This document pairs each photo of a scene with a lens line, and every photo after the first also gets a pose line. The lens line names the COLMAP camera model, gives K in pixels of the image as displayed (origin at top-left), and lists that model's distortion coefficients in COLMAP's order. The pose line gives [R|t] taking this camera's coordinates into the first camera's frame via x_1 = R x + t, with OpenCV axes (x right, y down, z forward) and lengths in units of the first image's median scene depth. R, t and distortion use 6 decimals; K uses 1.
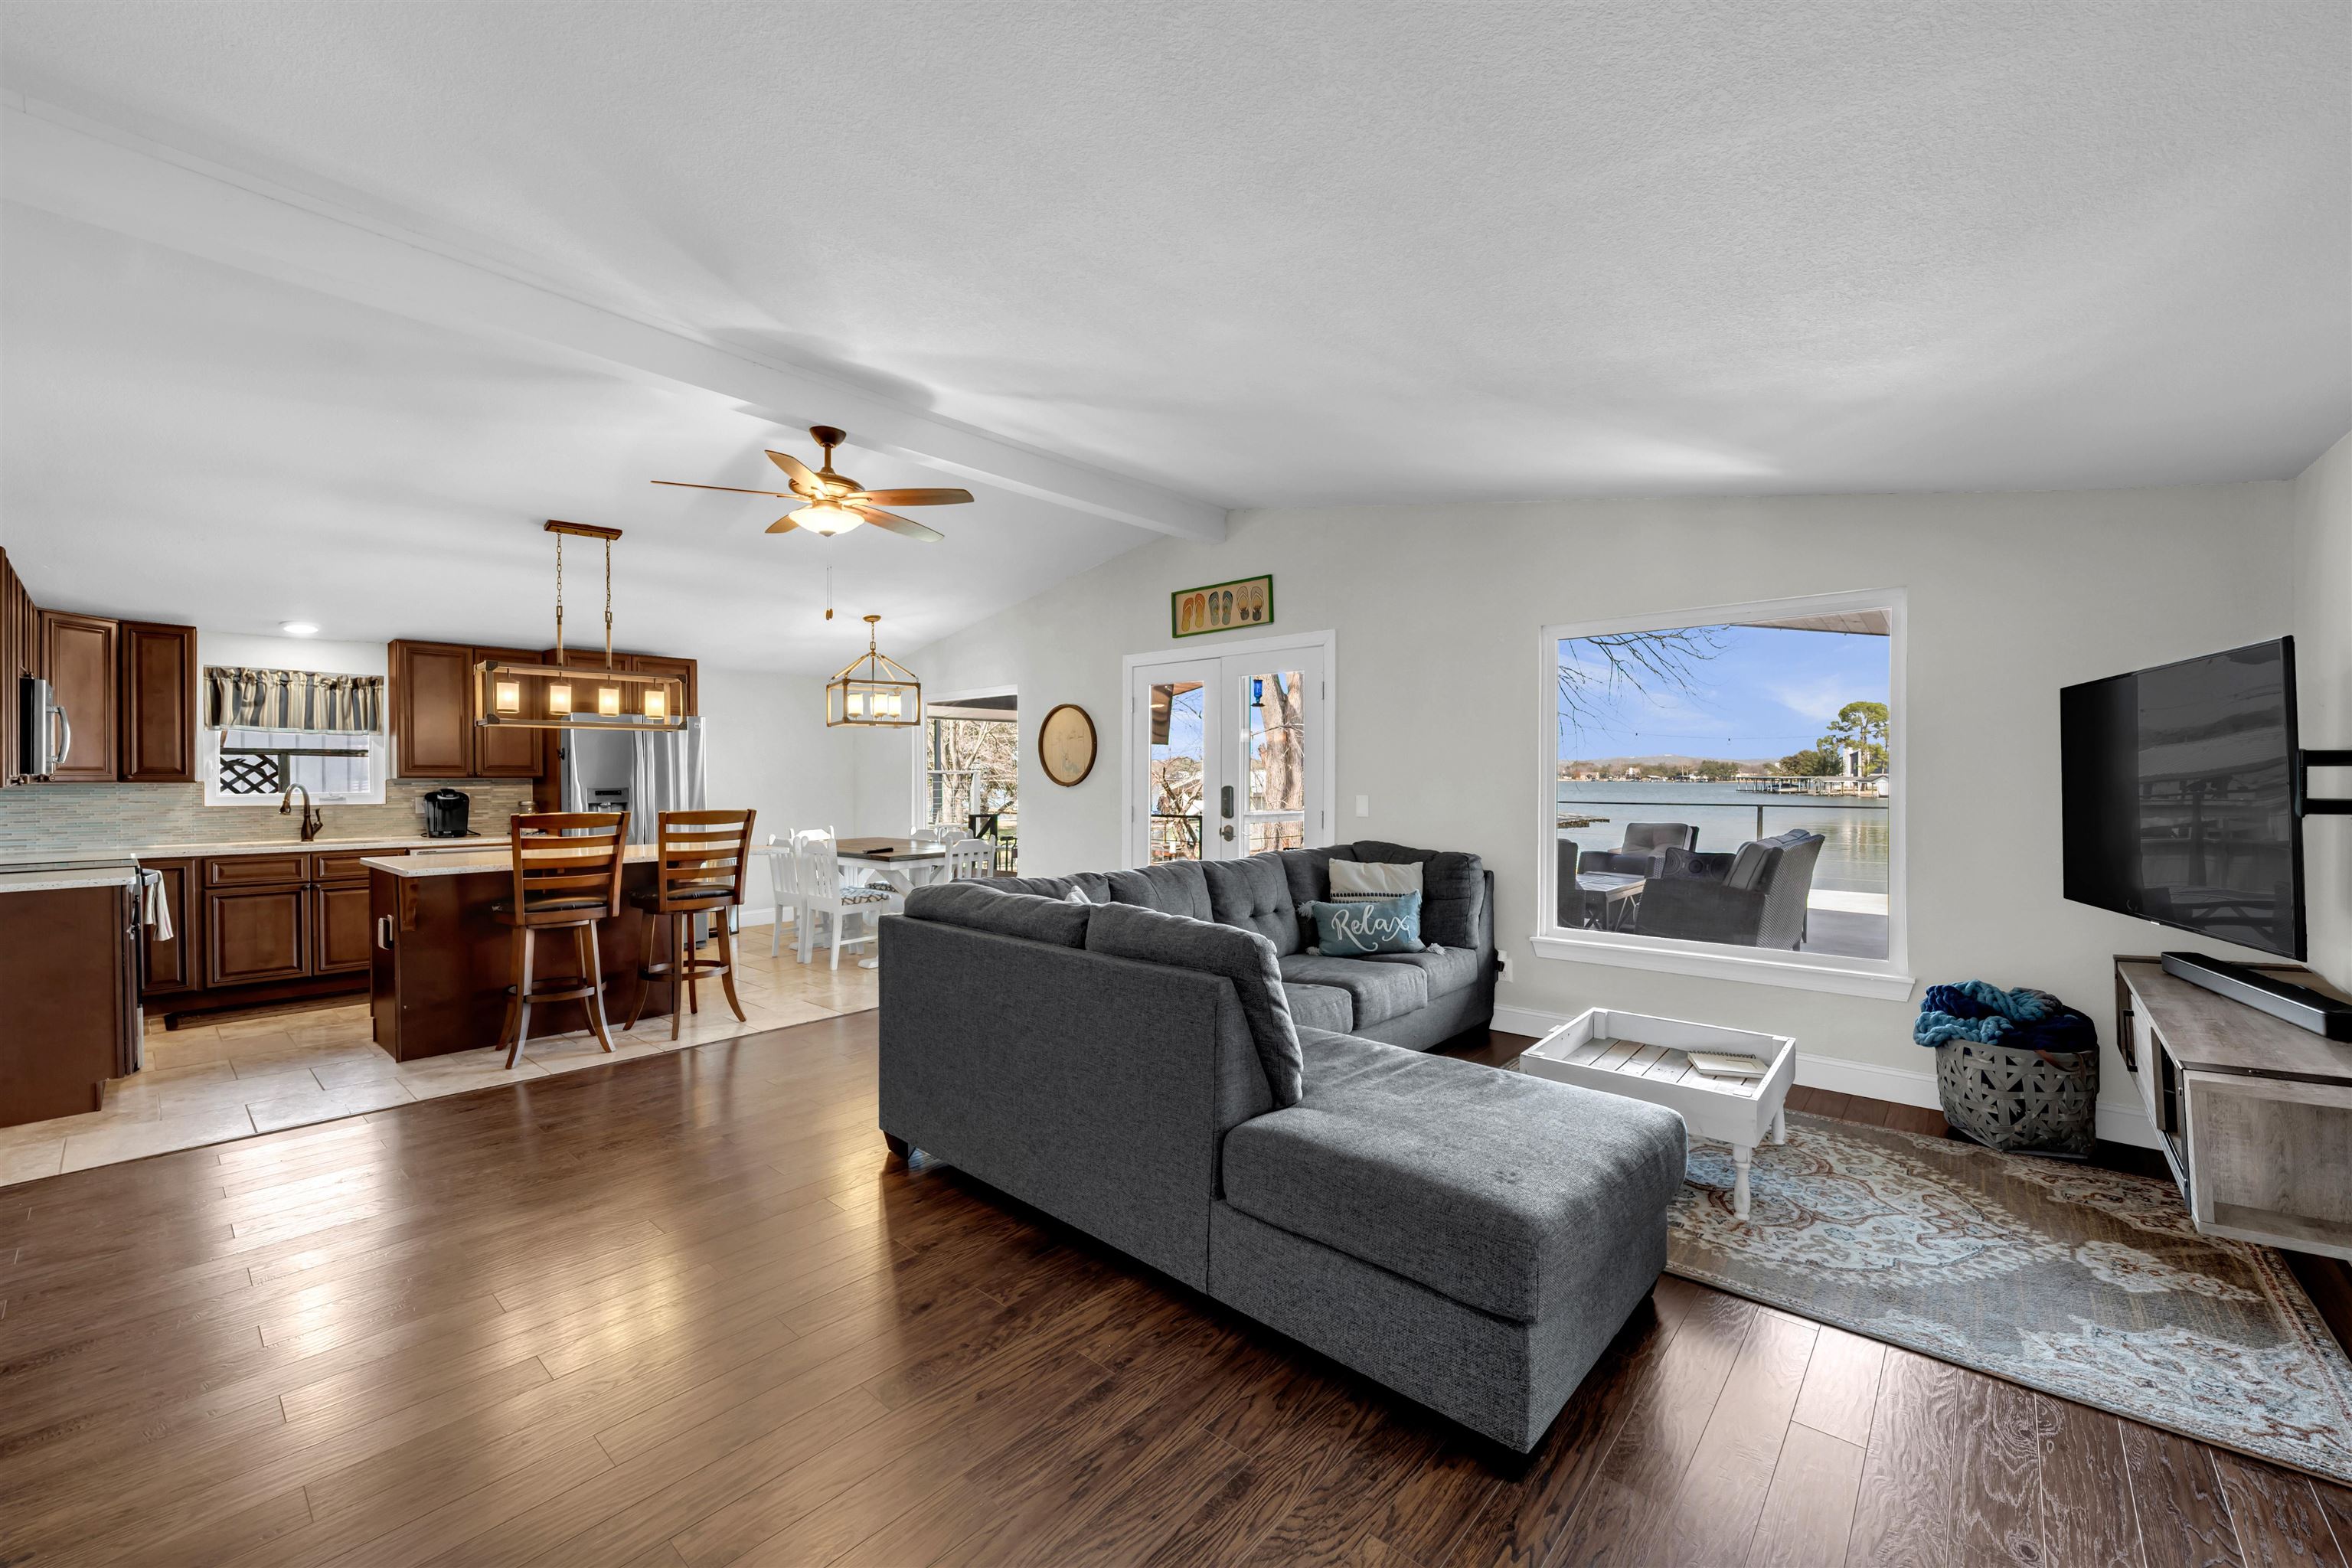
lens RADIAL K [[925.2, 0, 1176.5], [0, 925.2, 780.1], [0, 0, 1]] dist [0.001095, -0.000165]
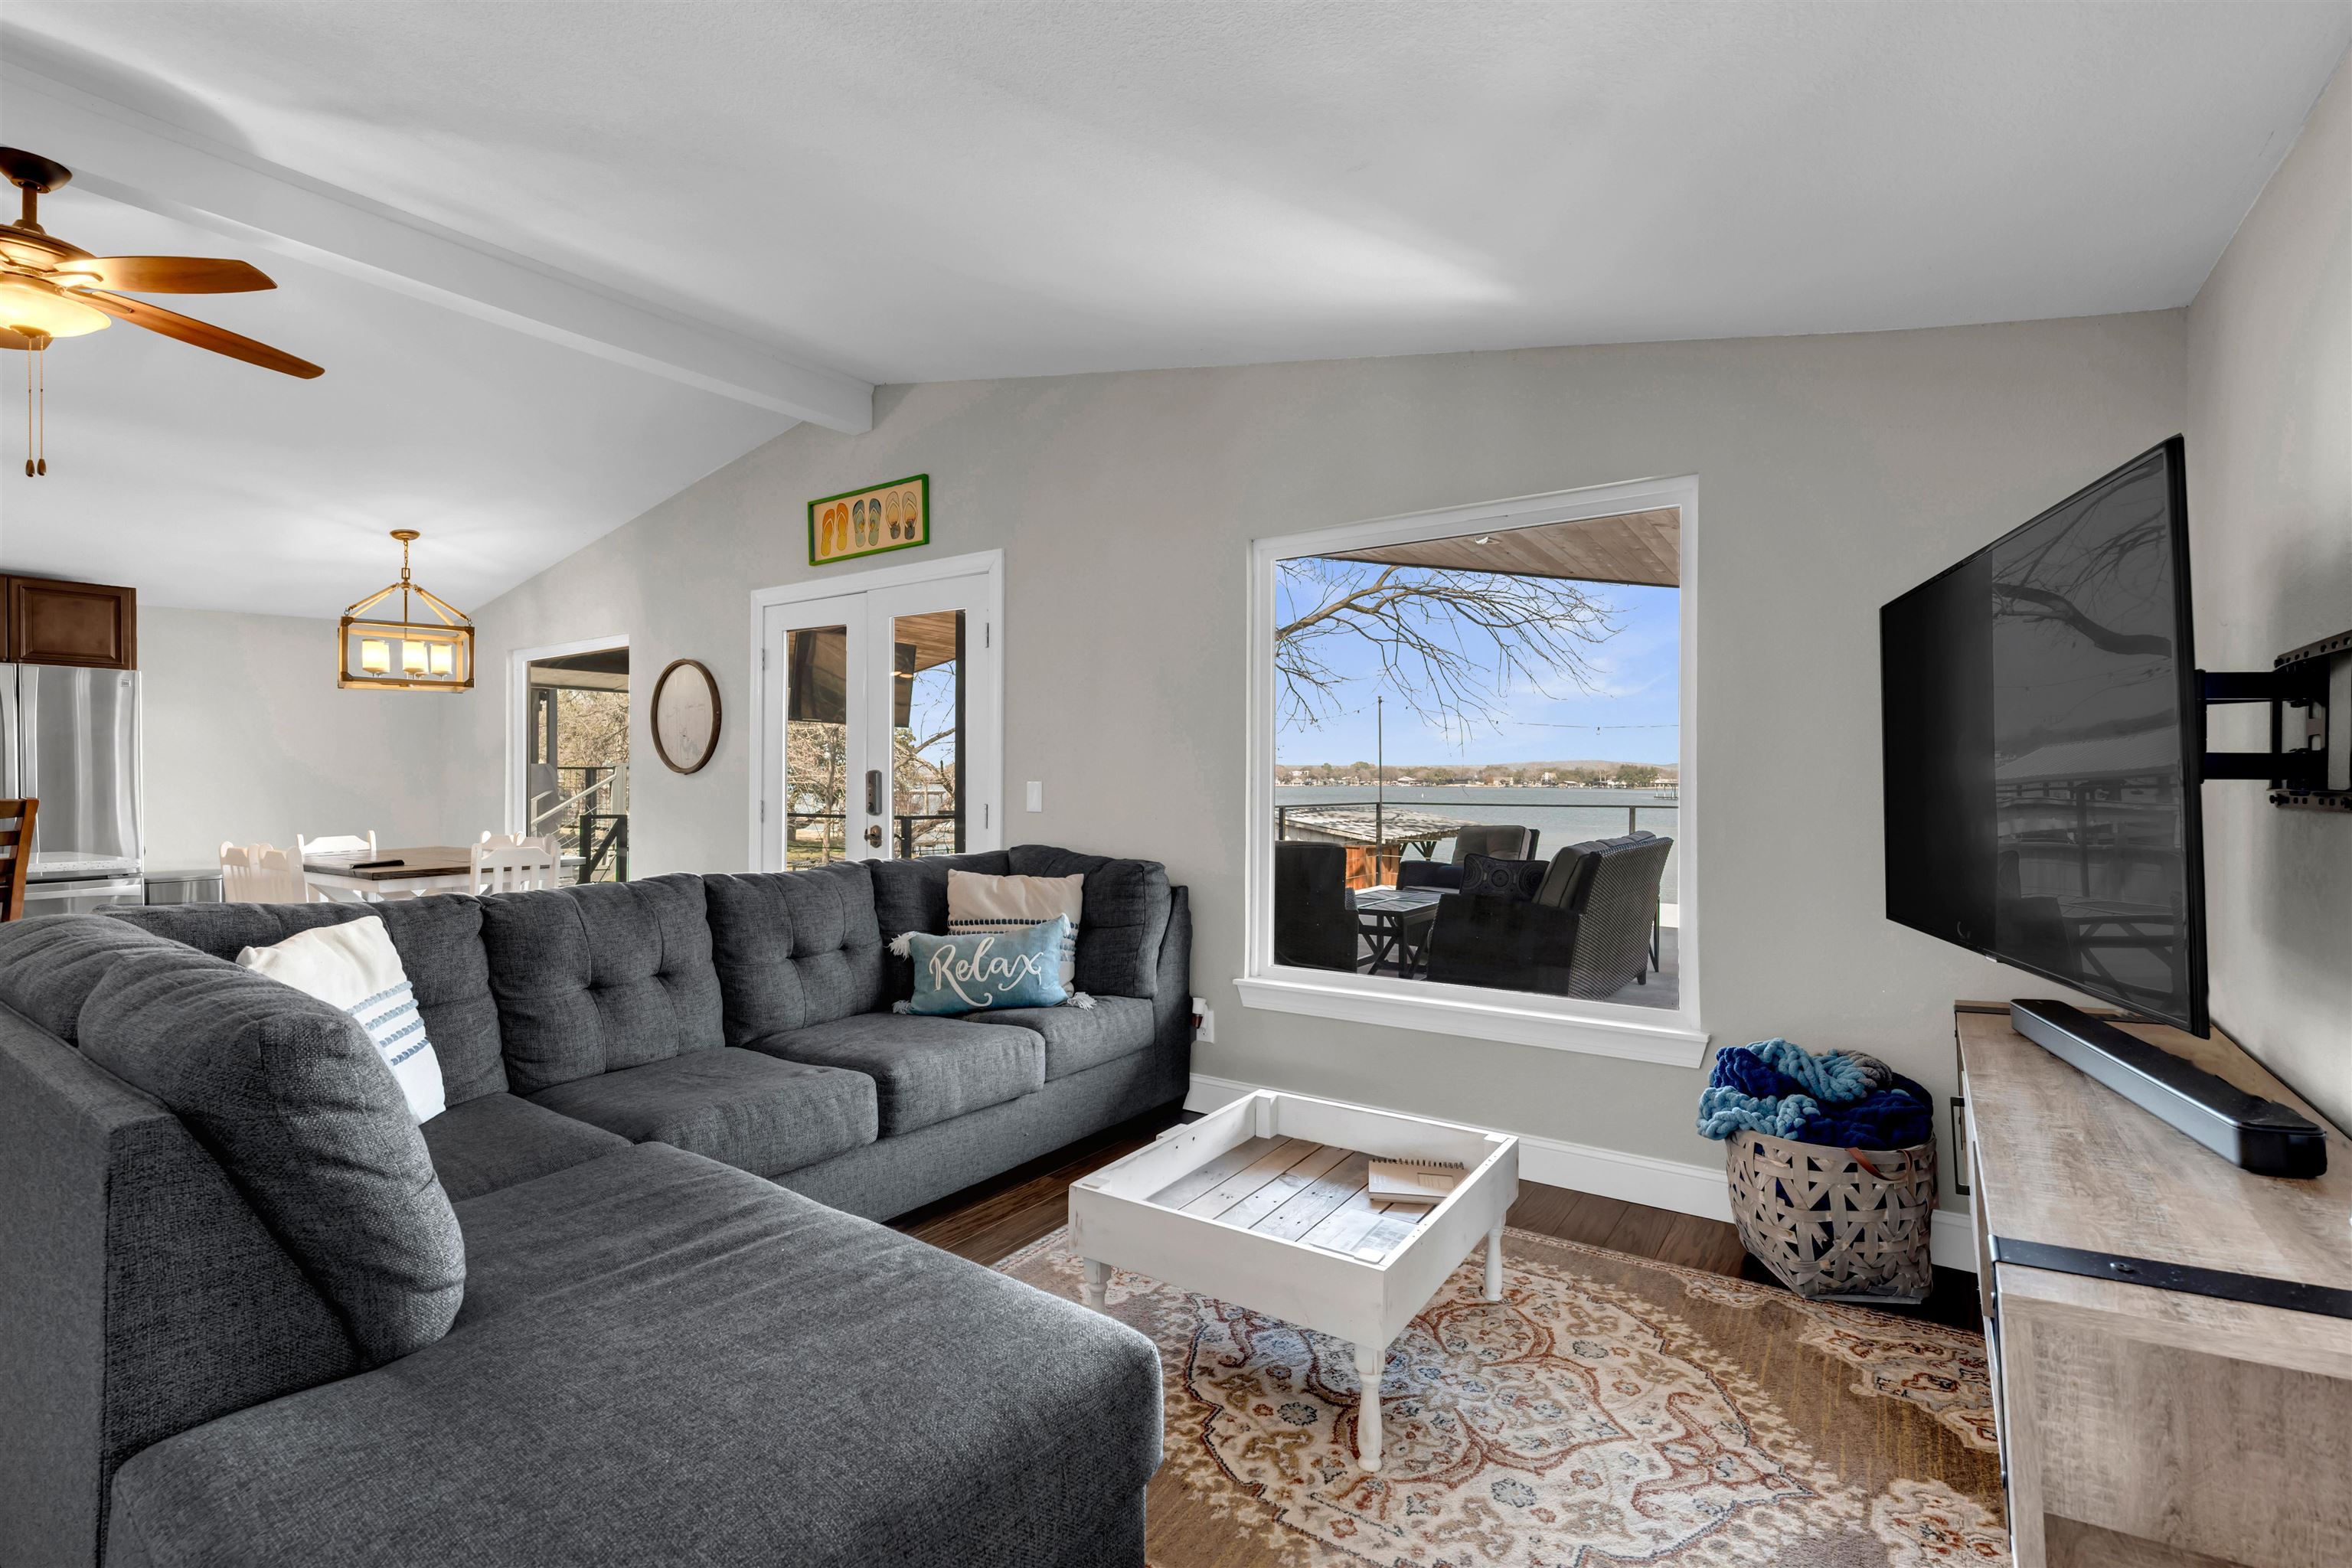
lens RADIAL K [[1056.2, 0, 1175.5], [0, 1056.2, 778.2], [0, 0, 1]] dist [-0.002269, 0.000526]
pose [[0.993531, 0.003905, 0.113492, 0.308527], [-0.003072, 0.999967, -0.007516, 0.028378], [-0.113518, 0.007119, 0.993510, 0.255905]]
